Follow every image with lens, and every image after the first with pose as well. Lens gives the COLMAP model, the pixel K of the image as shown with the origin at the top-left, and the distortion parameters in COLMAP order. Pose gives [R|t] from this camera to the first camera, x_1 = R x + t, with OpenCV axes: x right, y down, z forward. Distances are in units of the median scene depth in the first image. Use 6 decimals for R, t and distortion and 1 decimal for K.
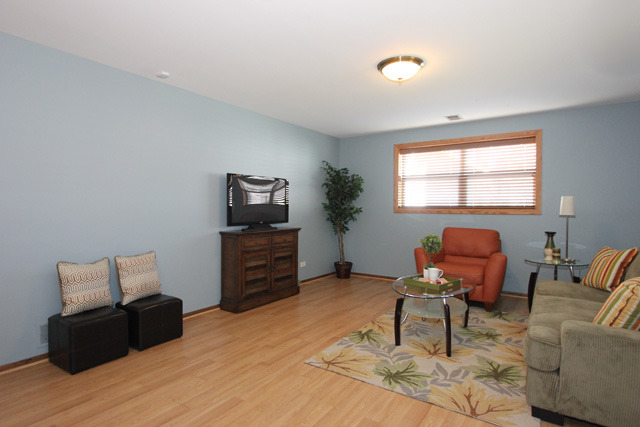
lens RADIAL K [[350.4, 0, 319.4], [0, 350.4, 208.9], [0, 0, 1]] dist [0.002495, 0.000210]
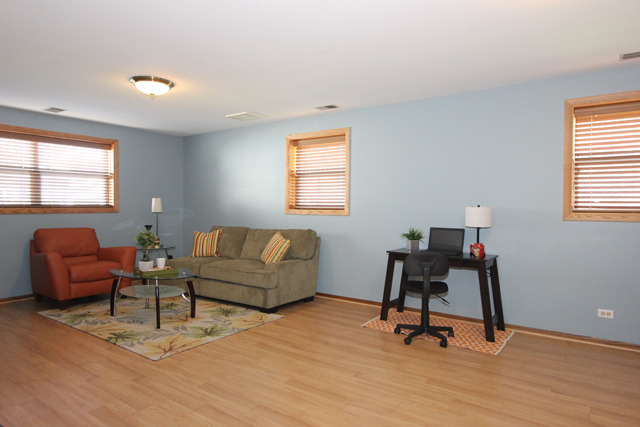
lens RADIAL K [[405.4, 0, 323.6], [0, 405.4, 211.6], [0, 0, 1]] dist [0.003465, 0.000955]
pose [[0.001505, -0.019214, 0.999814, -0.986593], [0.004154, 0.999807, 0.019207, -0.012550], [-0.999990, 0.004124, 0.001584, 0.413829]]
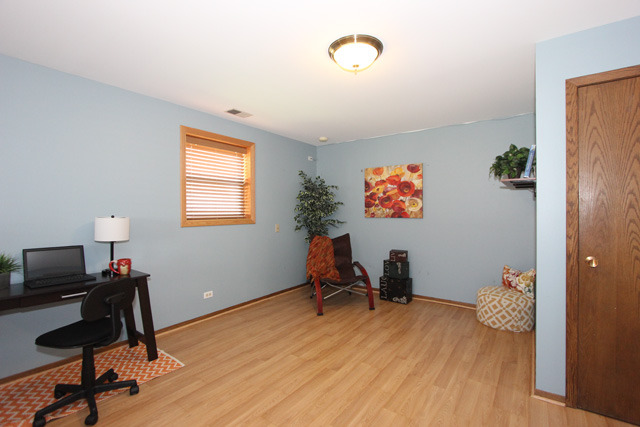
lens RADIAL K [[294.4, 0, 324.5], [0, 294.4, 212.8], [0, 0, 1]] dist [-0.010649, -0.000546]
pose [[-0.999967, -0.005632, 0.005807, -0.324432], [-0.005540, 0.999862, 0.015670, -0.029307], [-0.005895, 0.015638, -0.999860, 0.712542]]
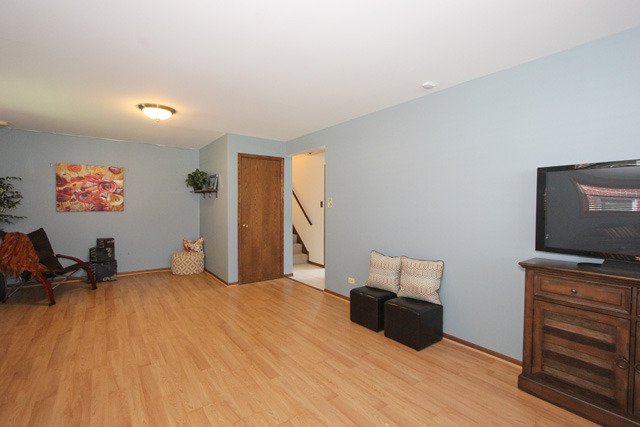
lens RADIAL K [[294.4, 0, 320.7], [0, 294.4, 213.7], [0, 0, 1]] dist [-0.010649, -0.000546]
pose [[-0.313578, 0.019288, -0.949367, 0.443803], [-0.015262, 0.999562, 0.025349, -0.031242], [0.949440, 0.022438, -0.313146, 0.968762]]
